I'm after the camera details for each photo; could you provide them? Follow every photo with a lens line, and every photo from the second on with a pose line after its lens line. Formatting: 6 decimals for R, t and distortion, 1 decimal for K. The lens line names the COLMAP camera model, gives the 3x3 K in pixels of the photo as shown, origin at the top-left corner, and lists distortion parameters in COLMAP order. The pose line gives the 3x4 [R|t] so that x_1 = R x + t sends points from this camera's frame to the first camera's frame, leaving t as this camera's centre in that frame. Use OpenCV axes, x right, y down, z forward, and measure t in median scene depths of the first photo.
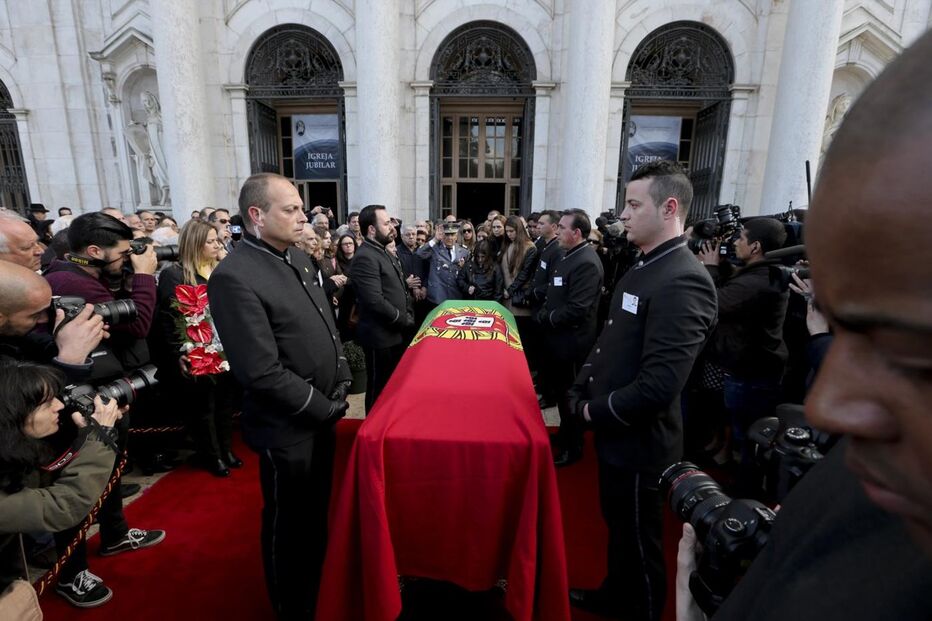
lens RADIAL K [[449.2, 0, 461.7], [0, 449.2, 314.3], [0, 0, 1]] dist [-0.044963, 0.012337]
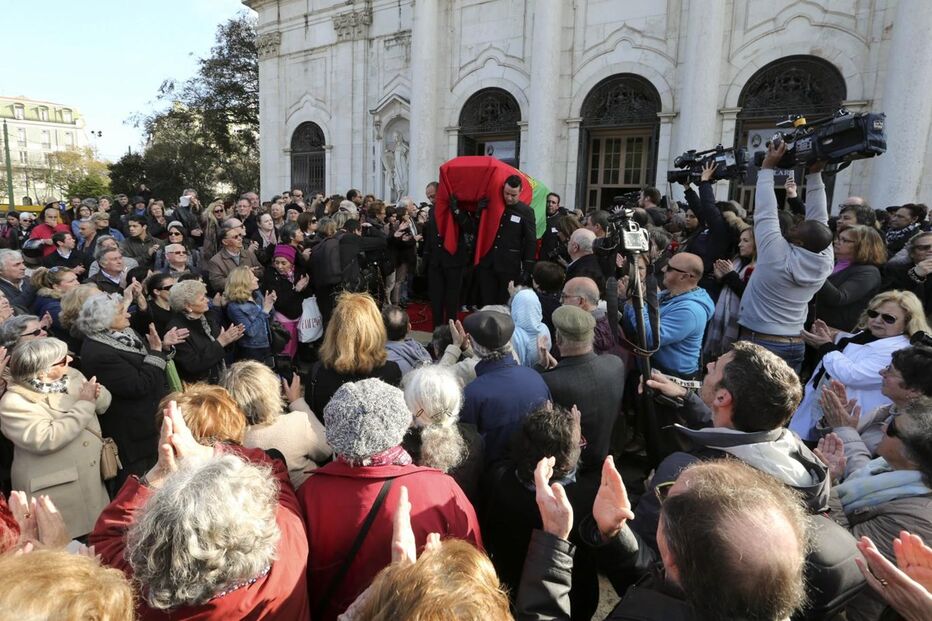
lens RADIAL K [[449.2, 0, 441.8], [0, 449.2, 278.1], [0, 0, 1]] dist [-0.044963, 0.012337]
pose [[0.909089, 0.067332, -0.411125, 0.144887], [-0.102496, 0.992668, -0.064068, 0.122288], [0.403797, 0.100383, 0.909325, -0.421804]]
